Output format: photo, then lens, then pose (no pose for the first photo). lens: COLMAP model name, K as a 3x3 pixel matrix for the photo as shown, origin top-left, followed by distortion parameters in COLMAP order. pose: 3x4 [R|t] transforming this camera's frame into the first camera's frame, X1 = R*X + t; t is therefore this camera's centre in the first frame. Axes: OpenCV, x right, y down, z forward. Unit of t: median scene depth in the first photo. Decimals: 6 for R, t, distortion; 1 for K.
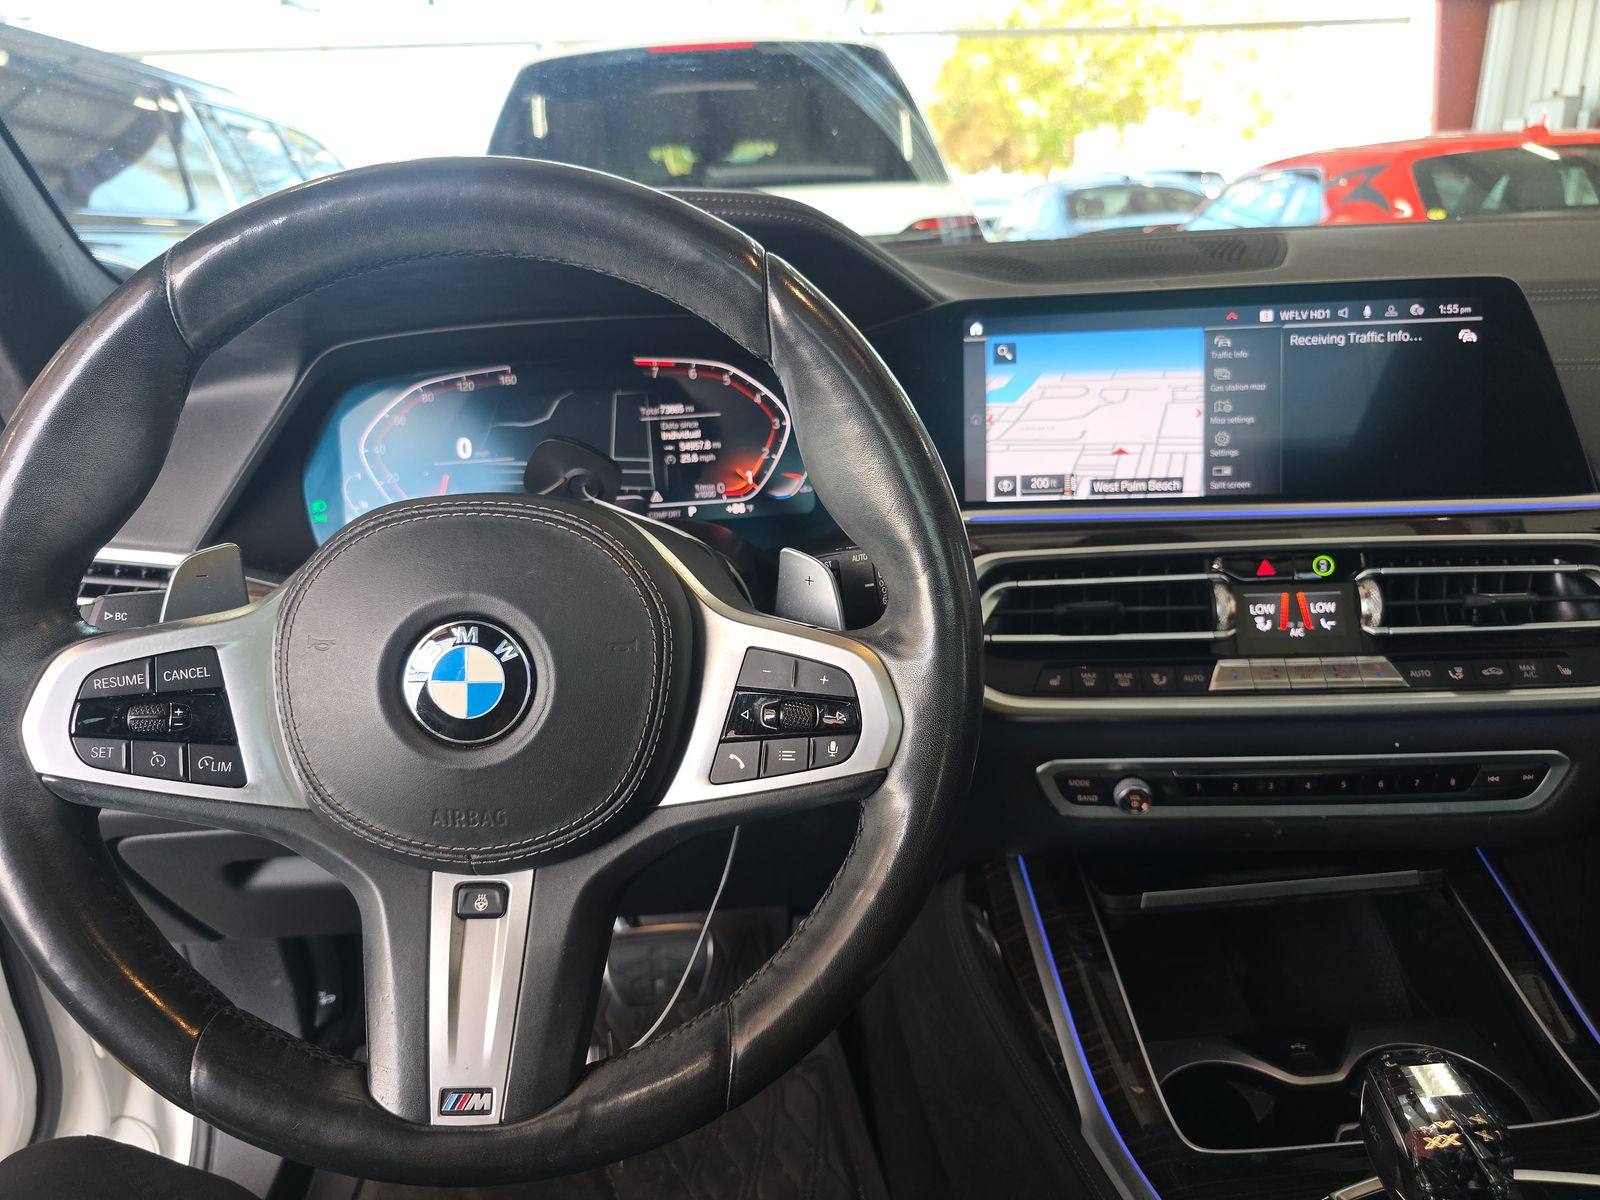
lens RADIAL K [[1072.0, 0, 800.0], [0, 1072.0, 600.0], [0, 0, 1]] dist [0.049471, -0.075579]
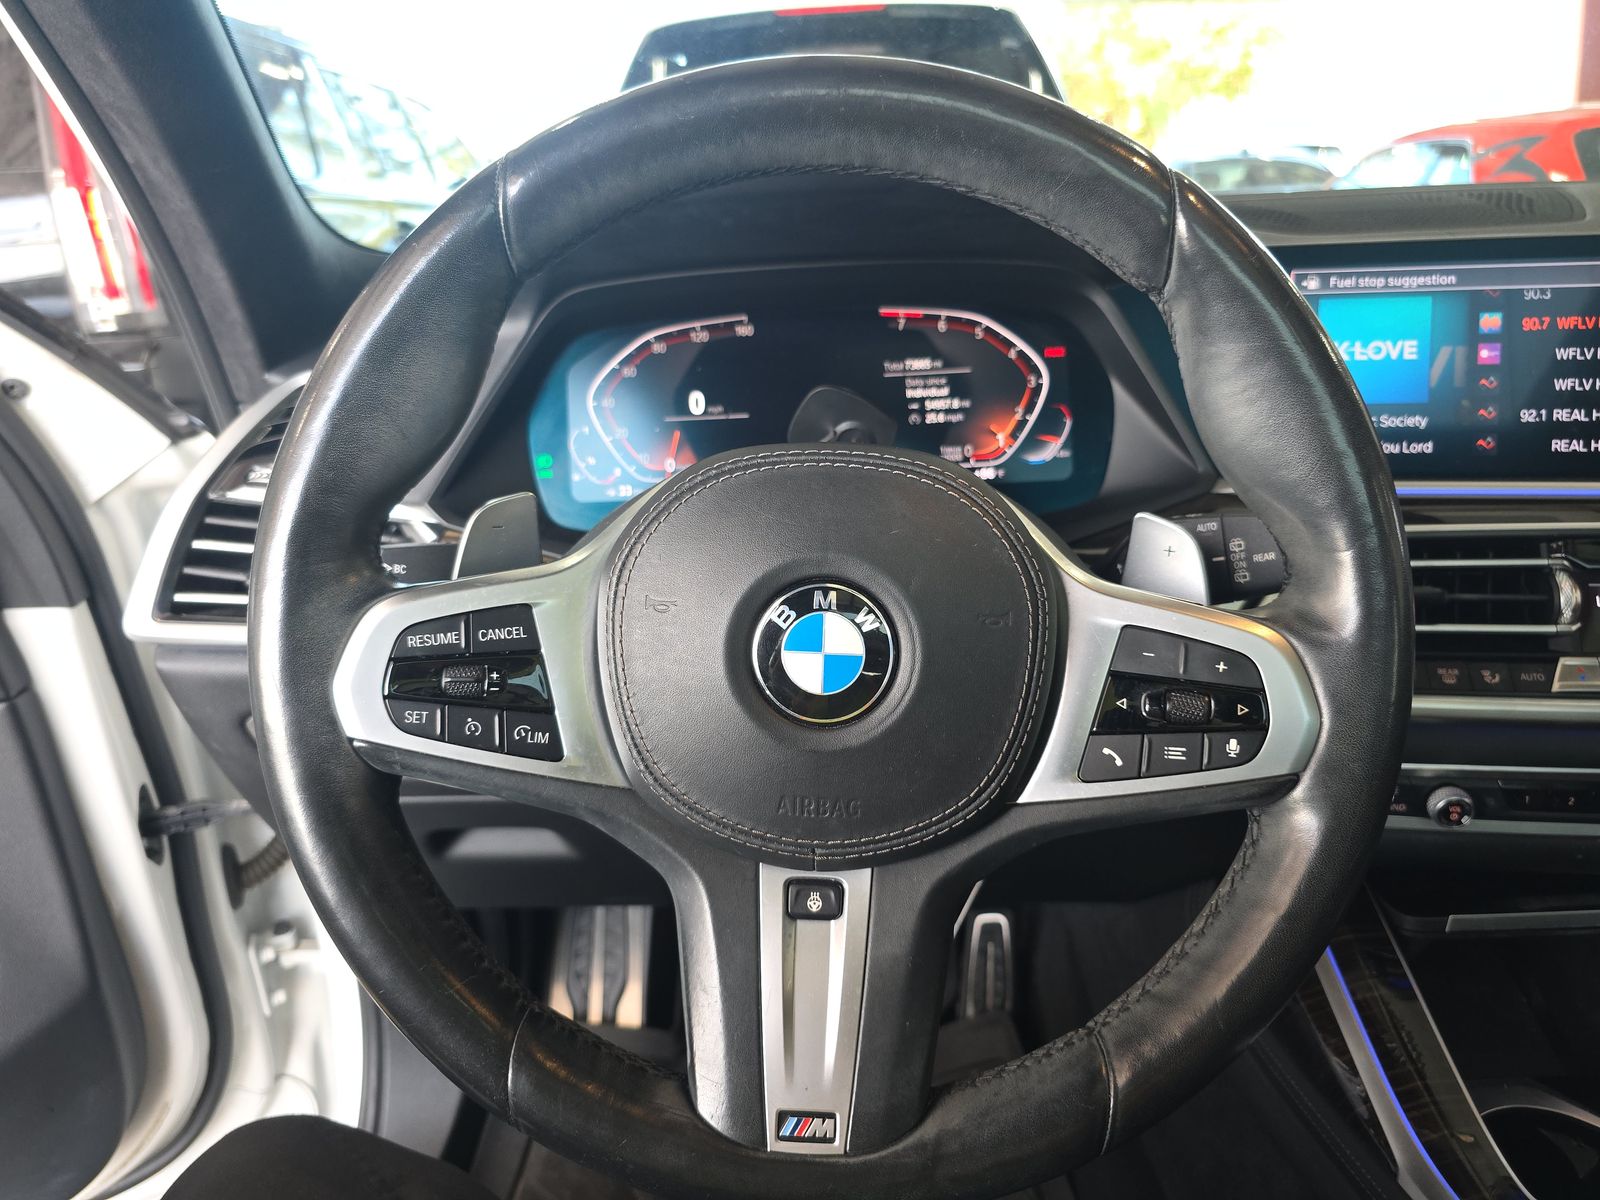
lens RADIAL K [[1077.3, 0, 800.6], [0, 1077.3, 592.4], [0, 0, 1]] dist [0.023995, -0.036417]
pose [[0.996993, 0.031143, -0.070958, -0.250265], [-0.030216, 0.999444, 0.014109, 0.013426], [0.071358, -0.011922, 0.997380, 0.114701]]
